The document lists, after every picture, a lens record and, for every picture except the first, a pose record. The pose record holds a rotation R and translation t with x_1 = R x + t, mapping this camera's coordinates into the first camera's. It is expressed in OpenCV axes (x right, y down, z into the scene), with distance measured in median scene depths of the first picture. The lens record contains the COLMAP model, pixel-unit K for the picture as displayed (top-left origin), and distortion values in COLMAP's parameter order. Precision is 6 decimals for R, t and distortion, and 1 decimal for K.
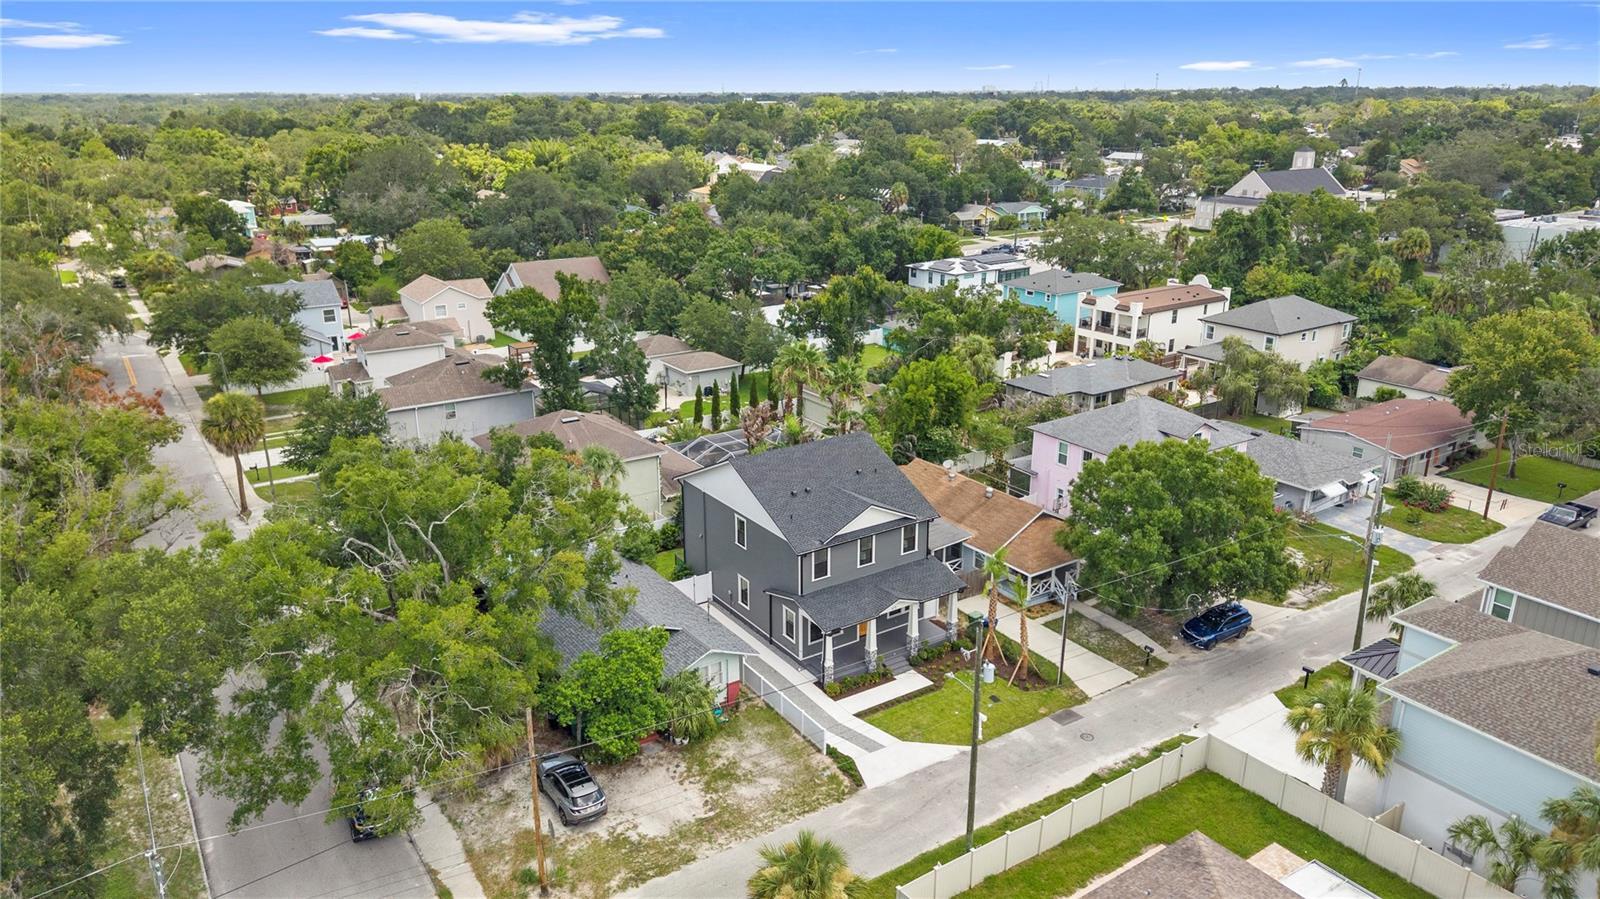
lens RADIAL K [[1067.9, 0, 790.2], [0, 1067.9, 445.2], [0, 0, 1]] dist [0.041184, -0.070257]
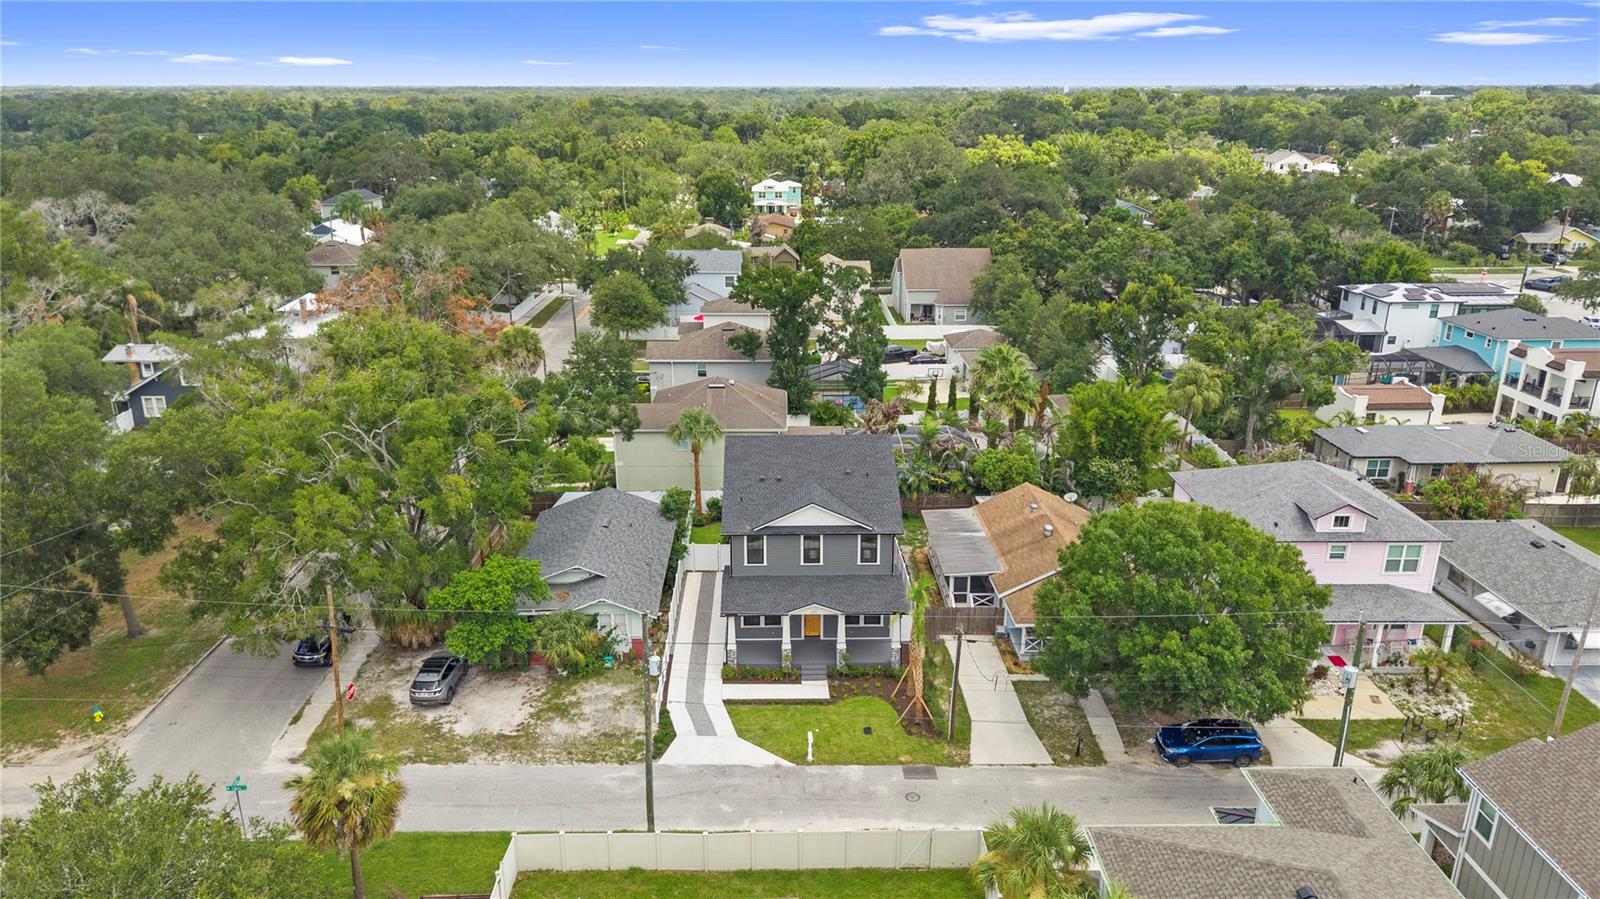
lens RADIAL K [[1067.9, 0, 790.2], [0, 1067.9, 445.2], [0, 0, 1]] dist [0.041184, -0.070257]
pose [[0.841857, 0.171397, -0.511762, 0.513205], [-0.168478, 0.984306, 0.052509, -0.041307], [0.512730, 0.042015, 0.857521, 0.140060]]
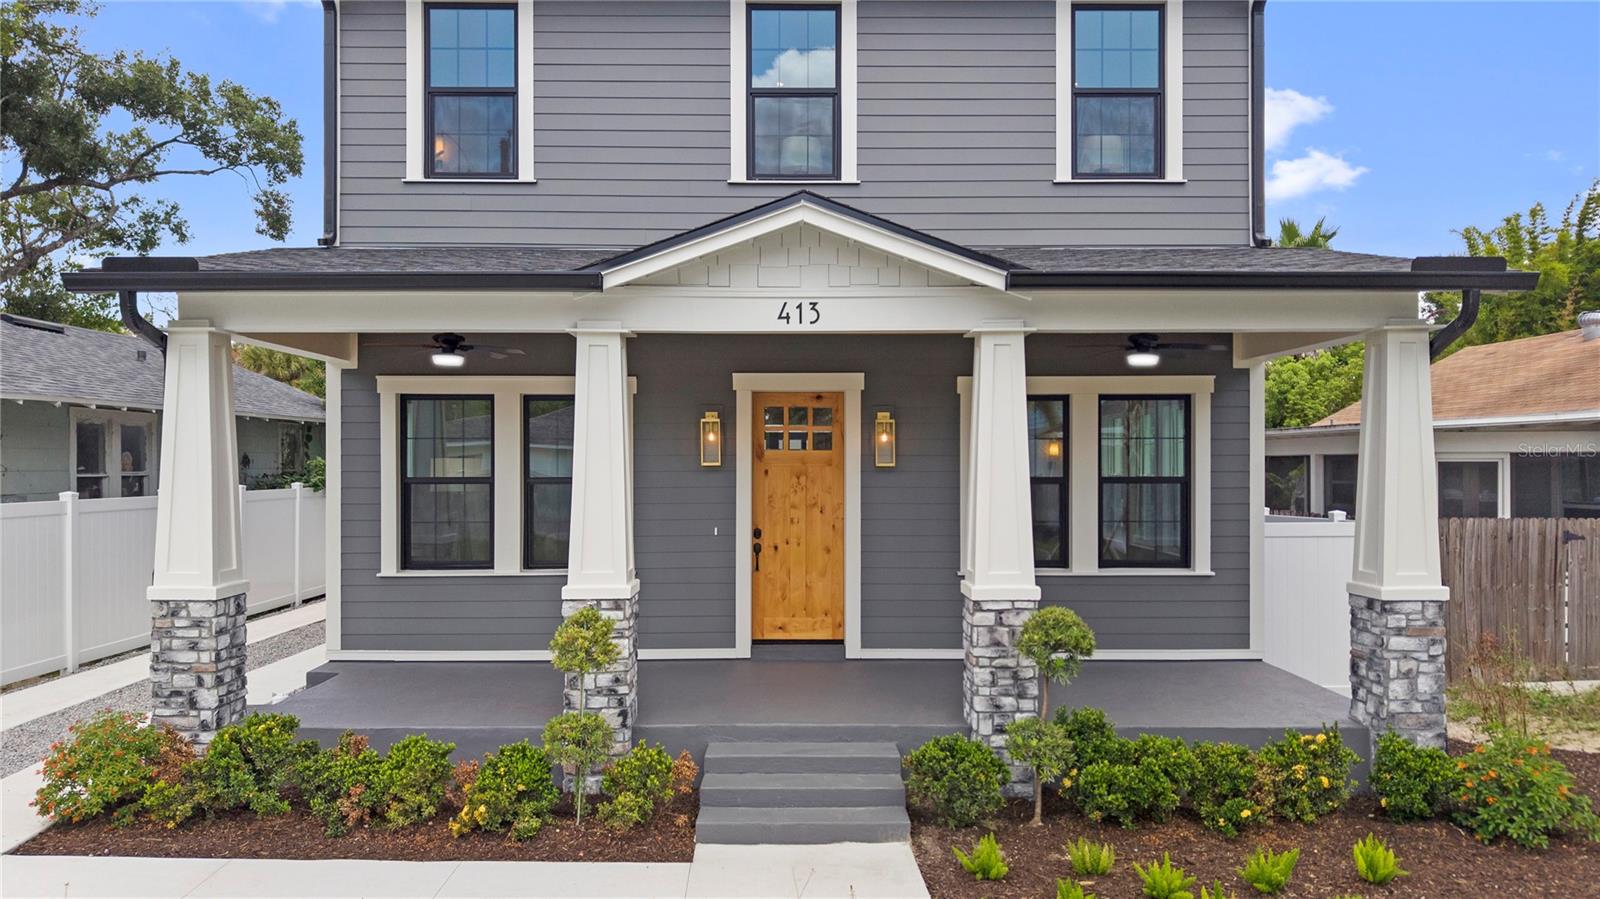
lens RADIAL K [[1116.0, 0, 790.3], [0, 1116.0, 456.6], [0, 0, 1]] dist [0.003748, 0.002319]
pose [[0.836244, -0.001795, -0.548354, 0.160802], [-0.171340, 0.949070, -0.264402, 0.193049], [0.520901, 0.315060, 0.793347, 0.835596]]
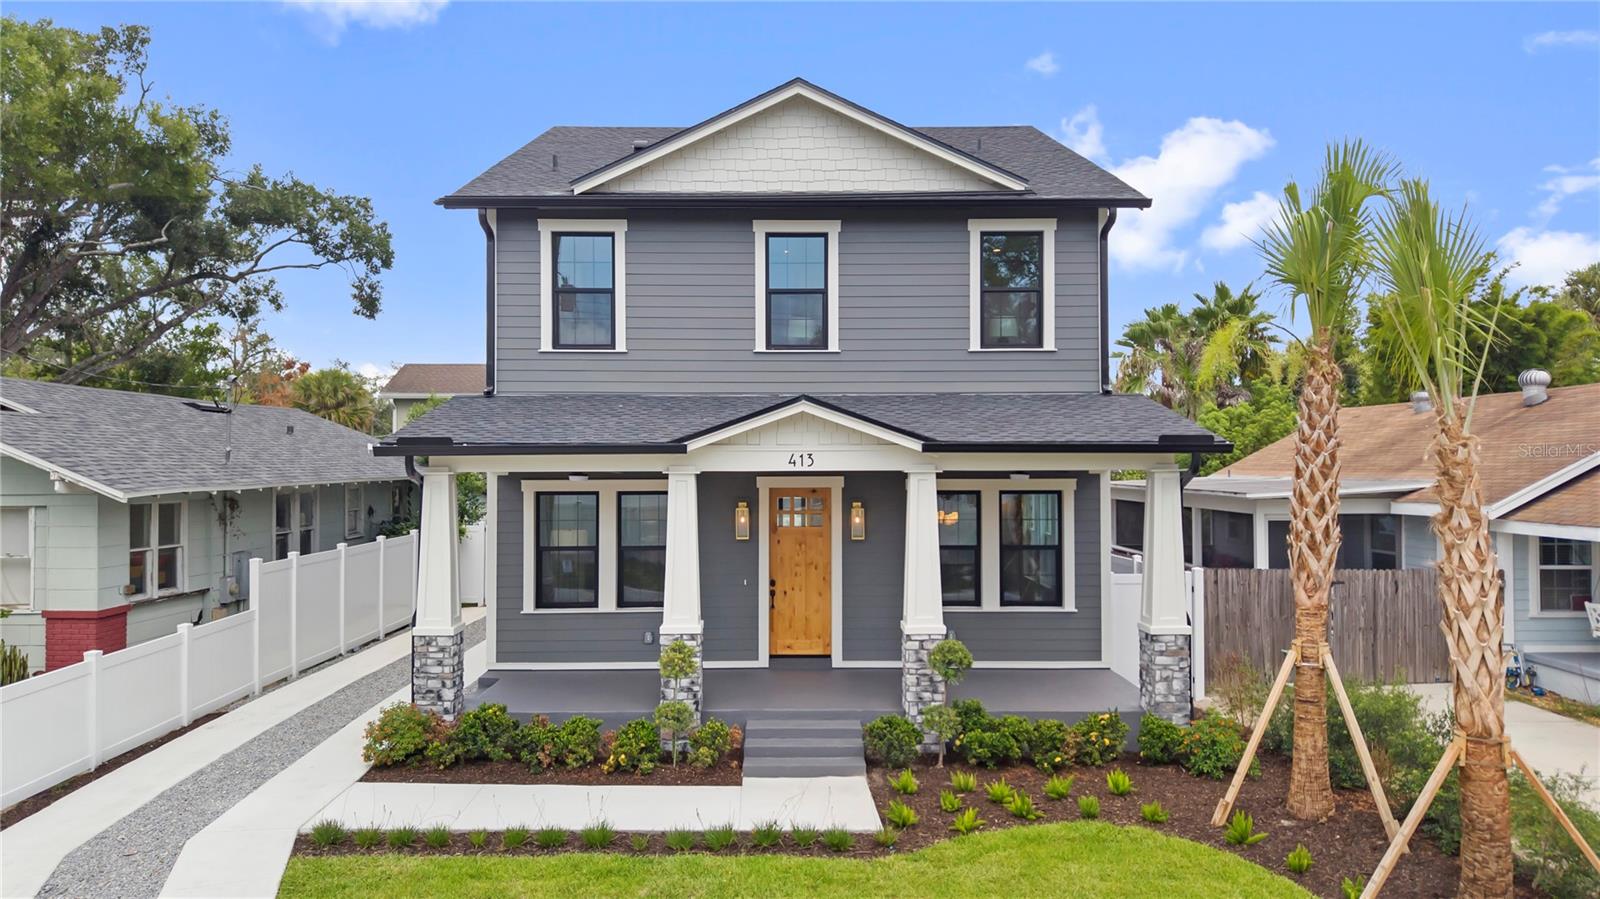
lens RADIAL K [[1067.9, 0, 790.2], [0, 1067.9, 445.2], [0, 0, 1]] dist [0.041184, -0.070257]
pose [[0.836459, -0.012847, -0.547879, 0.203190], [-0.169968, 0.944347, -0.281637, 0.198628], [0.521006, 0.328699, 0.787724, 0.767015]]
